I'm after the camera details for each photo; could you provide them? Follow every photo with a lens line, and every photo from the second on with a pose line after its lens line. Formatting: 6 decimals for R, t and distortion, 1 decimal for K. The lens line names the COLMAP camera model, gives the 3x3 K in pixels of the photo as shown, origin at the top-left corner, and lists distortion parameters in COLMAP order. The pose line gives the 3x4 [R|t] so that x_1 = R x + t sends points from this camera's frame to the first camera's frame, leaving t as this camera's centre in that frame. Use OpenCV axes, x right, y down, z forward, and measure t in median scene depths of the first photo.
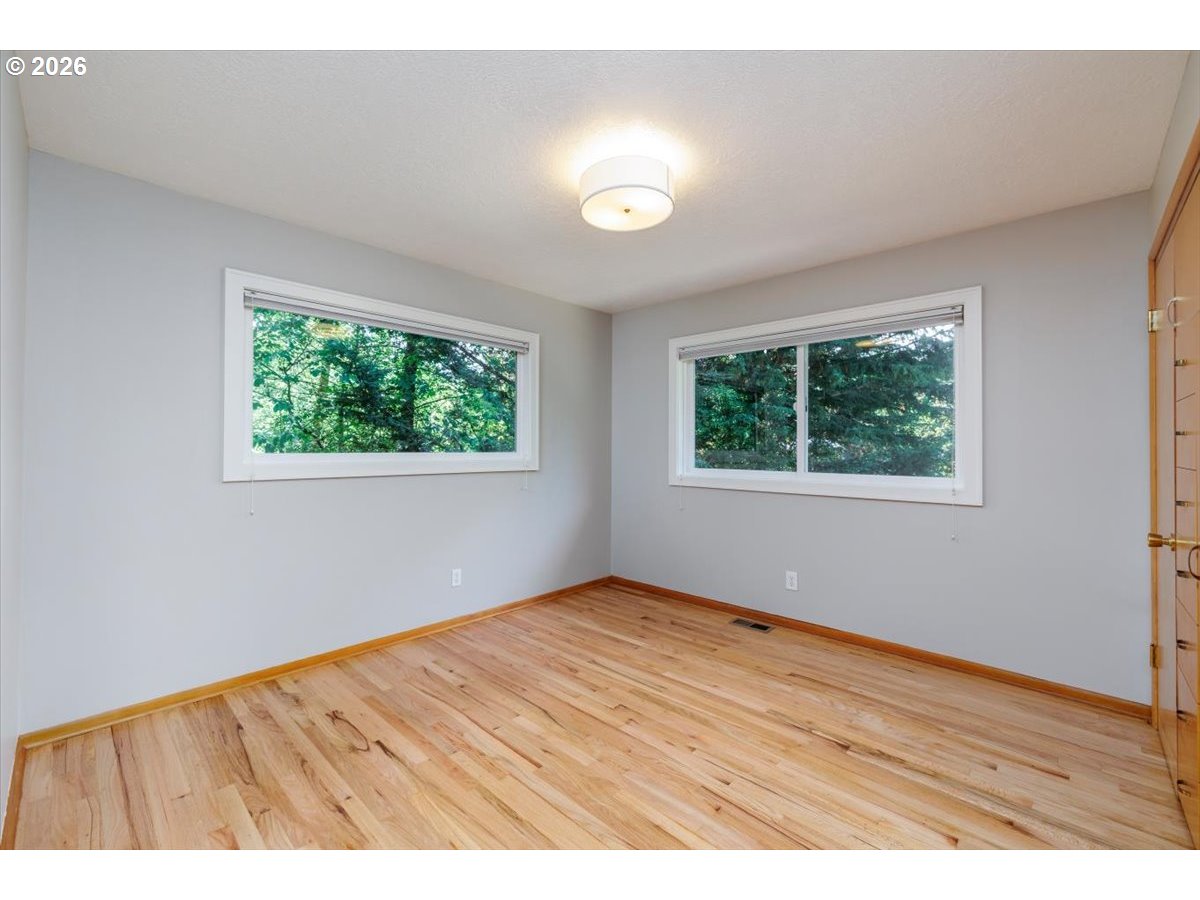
lens RADIAL K [[509.2, 0, 599.6], [0, 509.2, 449.1], [0, 0, 1]] dist [-0.000634, -0.000786]
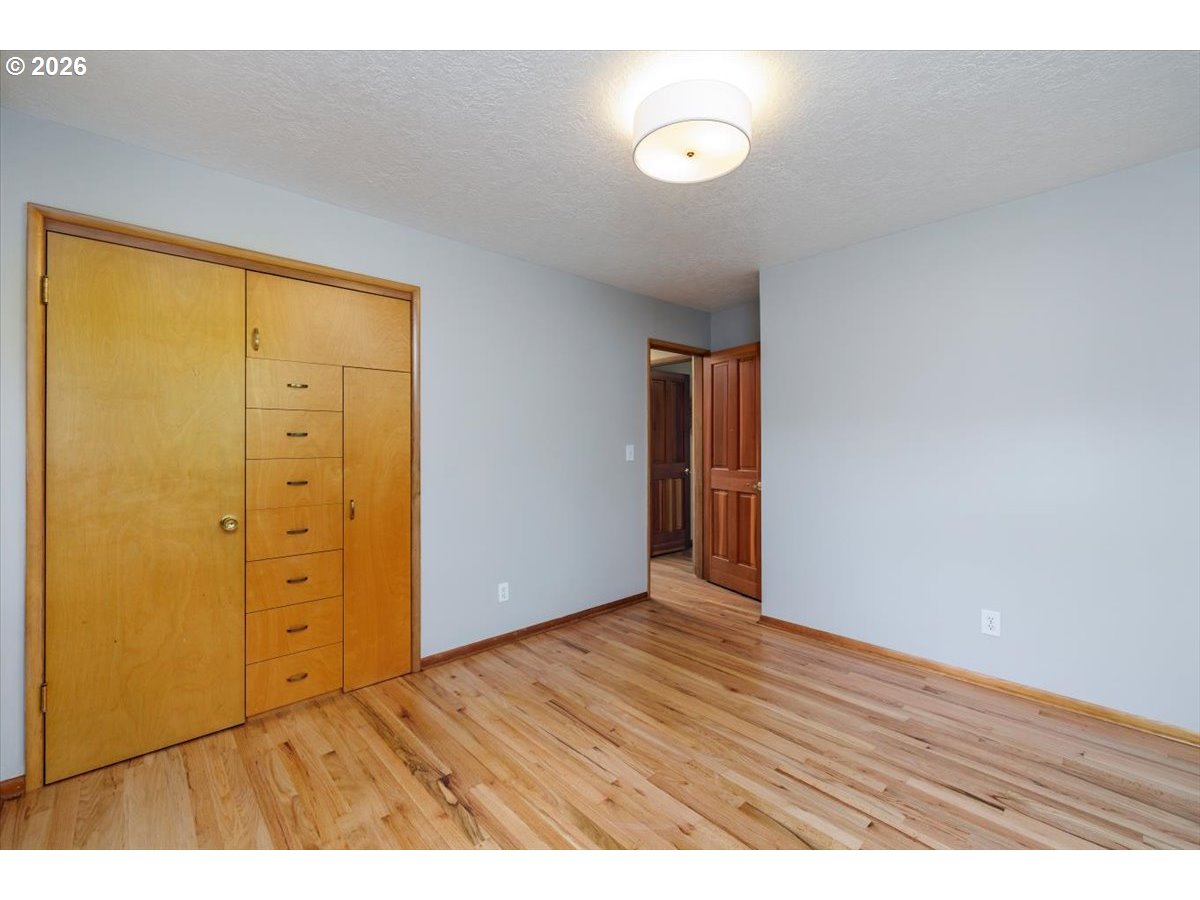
lens RADIAL K [[509.2, 0, 600.3], [0, 509.2, 445.9], [0, 0, 1]] dist [-0.000634, -0.000786]
pose [[-0.997654, -0.001434, 0.068439, 0.155558], [-0.001580, 0.999997, -0.002076, 0.001604], [-0.068435, -0.002179, -0.997653, 1.983278]]
